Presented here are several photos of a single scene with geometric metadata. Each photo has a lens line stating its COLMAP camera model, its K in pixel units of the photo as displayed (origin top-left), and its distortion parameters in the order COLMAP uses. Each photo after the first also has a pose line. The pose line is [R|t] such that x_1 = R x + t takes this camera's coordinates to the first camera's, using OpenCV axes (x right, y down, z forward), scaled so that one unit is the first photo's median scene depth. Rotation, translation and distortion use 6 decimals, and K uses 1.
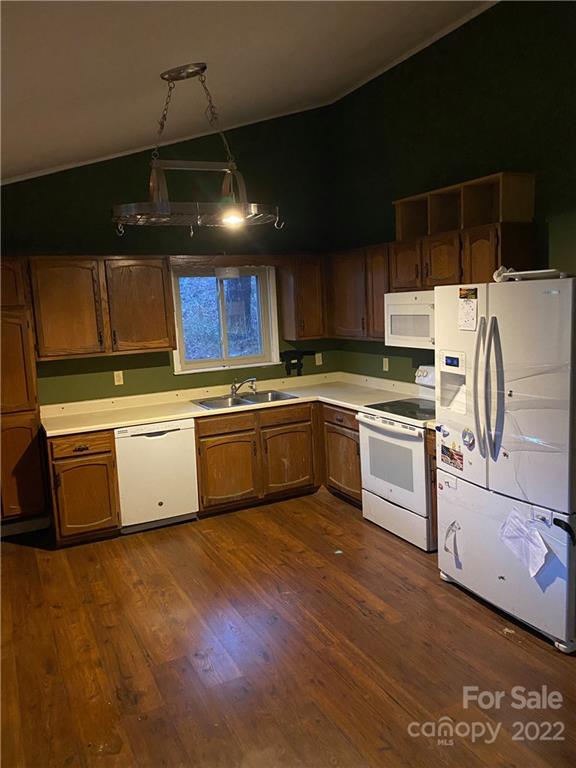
lens RADIAL K [[588.5, 0, 287.6], [0, 588.5, 383.3], [0, 0, 1]] dist [-0.000312, -0.001034]
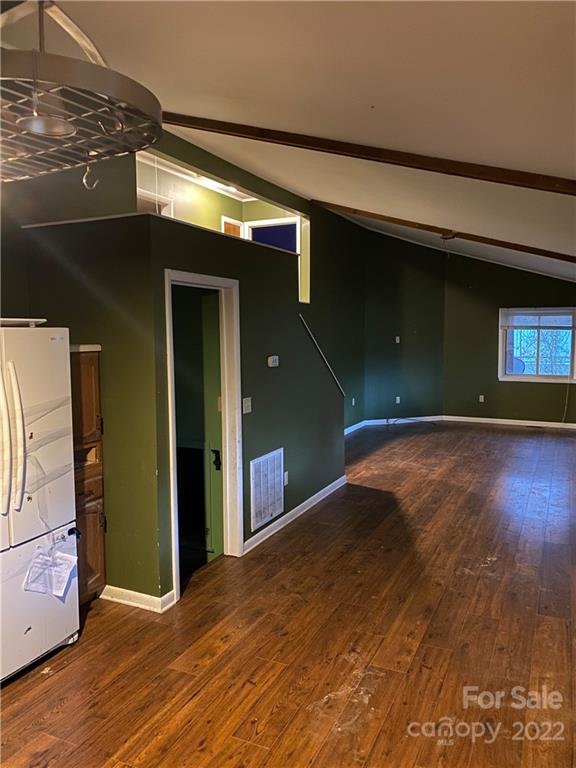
lens RADIAL K [[588.5, 0, 287.8], [0, 588.5, 383.7], [0, 0, 1]] dist [-0.000312, -0.001034]
pose [[-0.609429, -0.015332, 0.792692, -0.713462], [0.149035, 0.979775, 0.133530, -0.143132], [-0.778707, 0.199516, -0.594818, 1.259747]]
